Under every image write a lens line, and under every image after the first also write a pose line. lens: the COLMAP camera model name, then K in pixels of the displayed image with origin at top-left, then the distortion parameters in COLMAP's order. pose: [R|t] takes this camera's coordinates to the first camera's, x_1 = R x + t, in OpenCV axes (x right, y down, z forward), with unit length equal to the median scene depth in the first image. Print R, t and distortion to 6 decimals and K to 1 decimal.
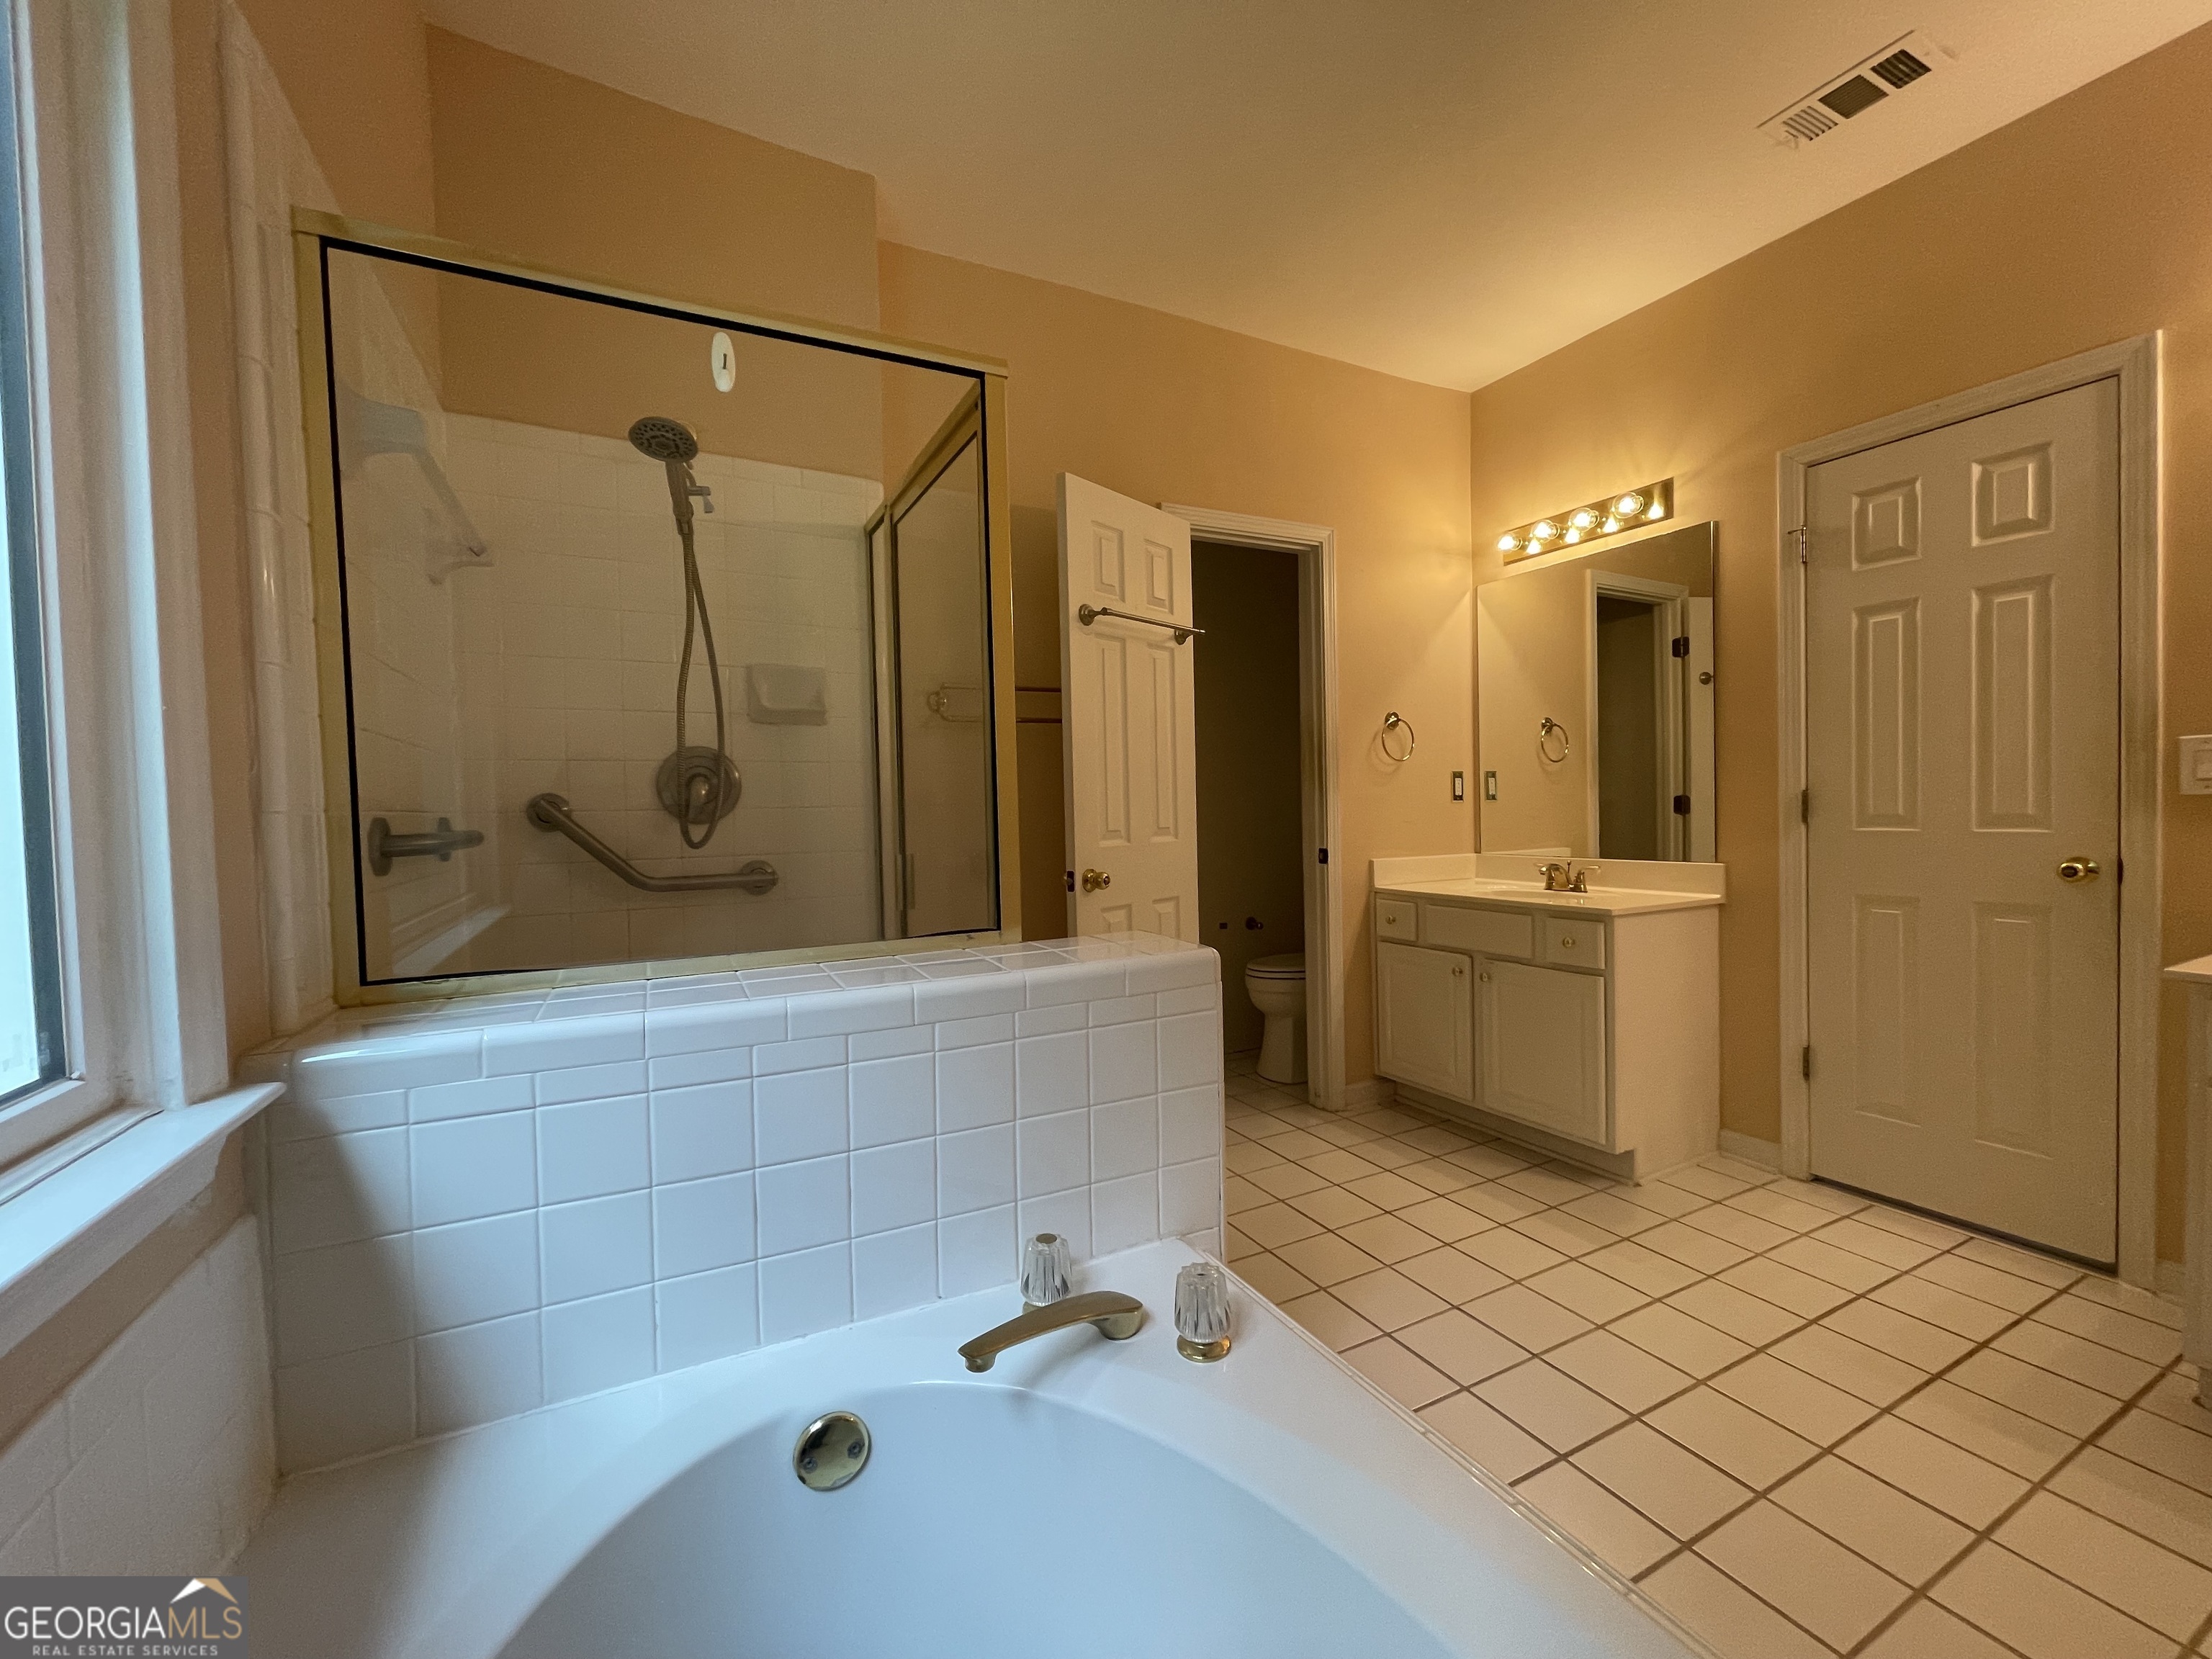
lens RADIAL K [[891.1, 0, 1110.2], [0, 891.1, 826.4], [0, 0, 1]] dist [-0.003998, -0.000447]
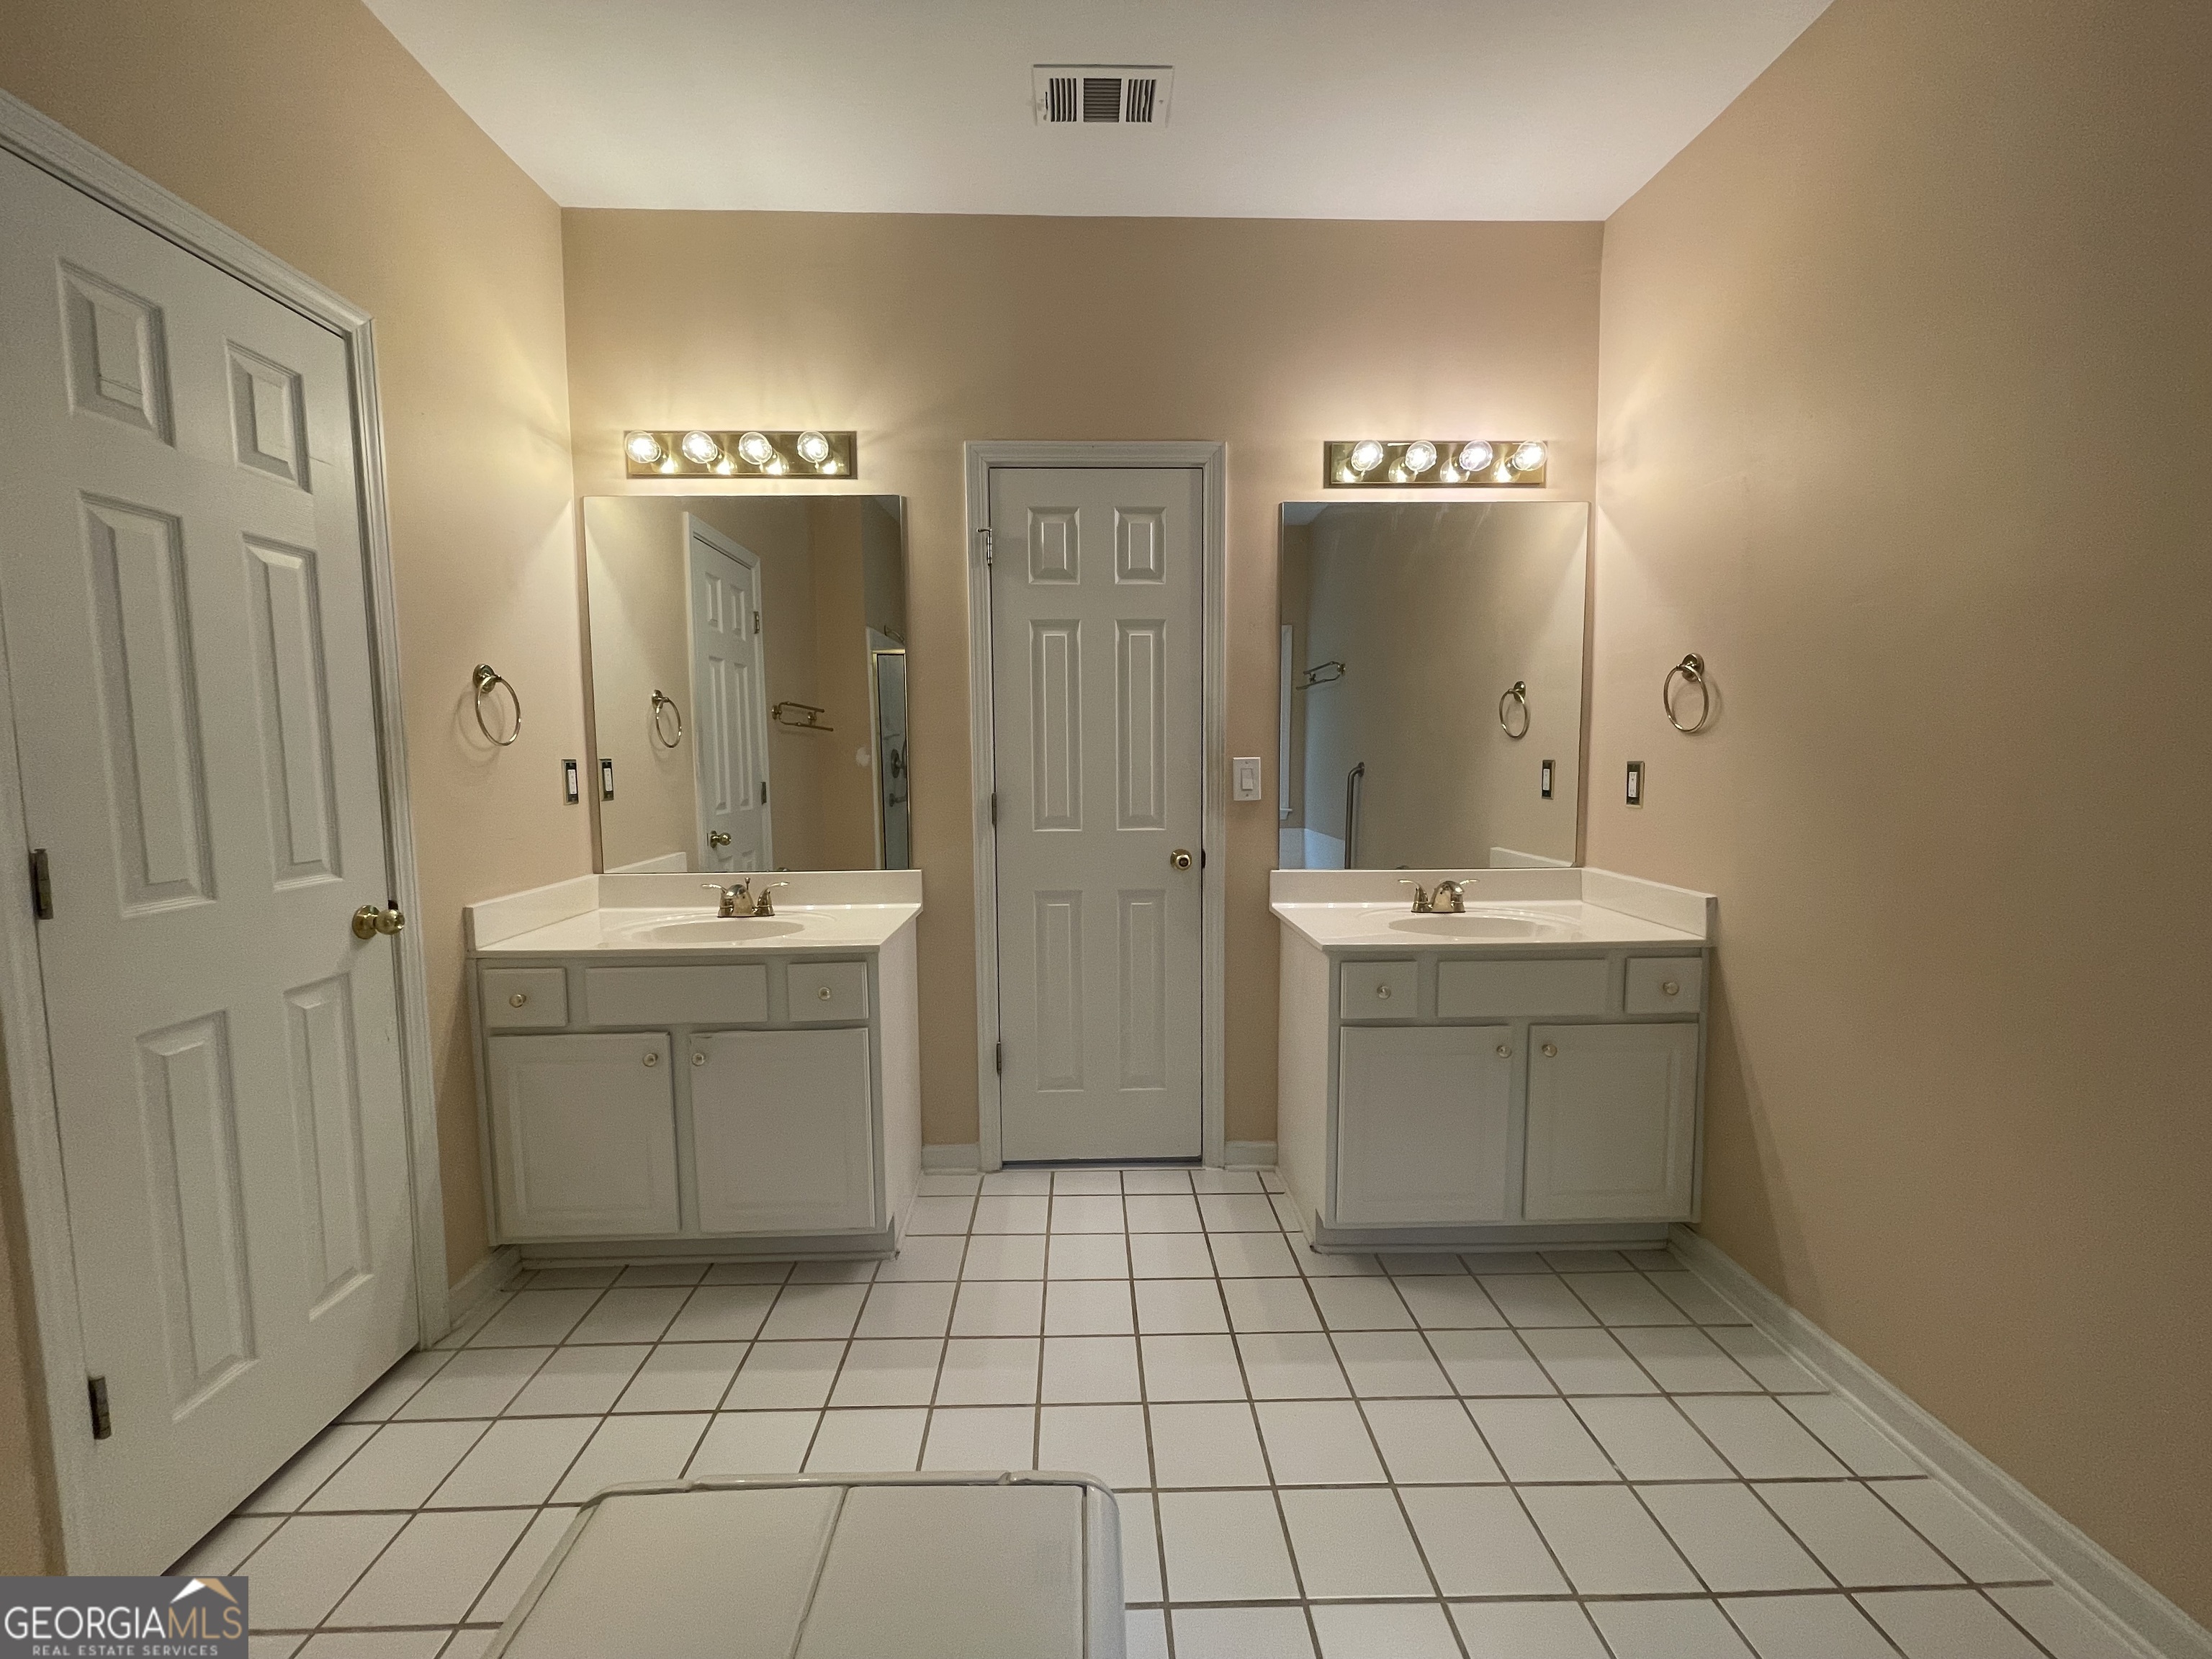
lens RADIAL K [[891.1, 0, 1097.0], [0, 891.1, 828.0], [0, 0, 1]] dist [-0.003998, -0.000447]
pose [[0.439508, -0.057662, 0.896386, -0.076197], [0.016511, 0.998287, 0.056122, -0.056209], [-0.898087, -0.009866, 0.439708, 0.446411]]
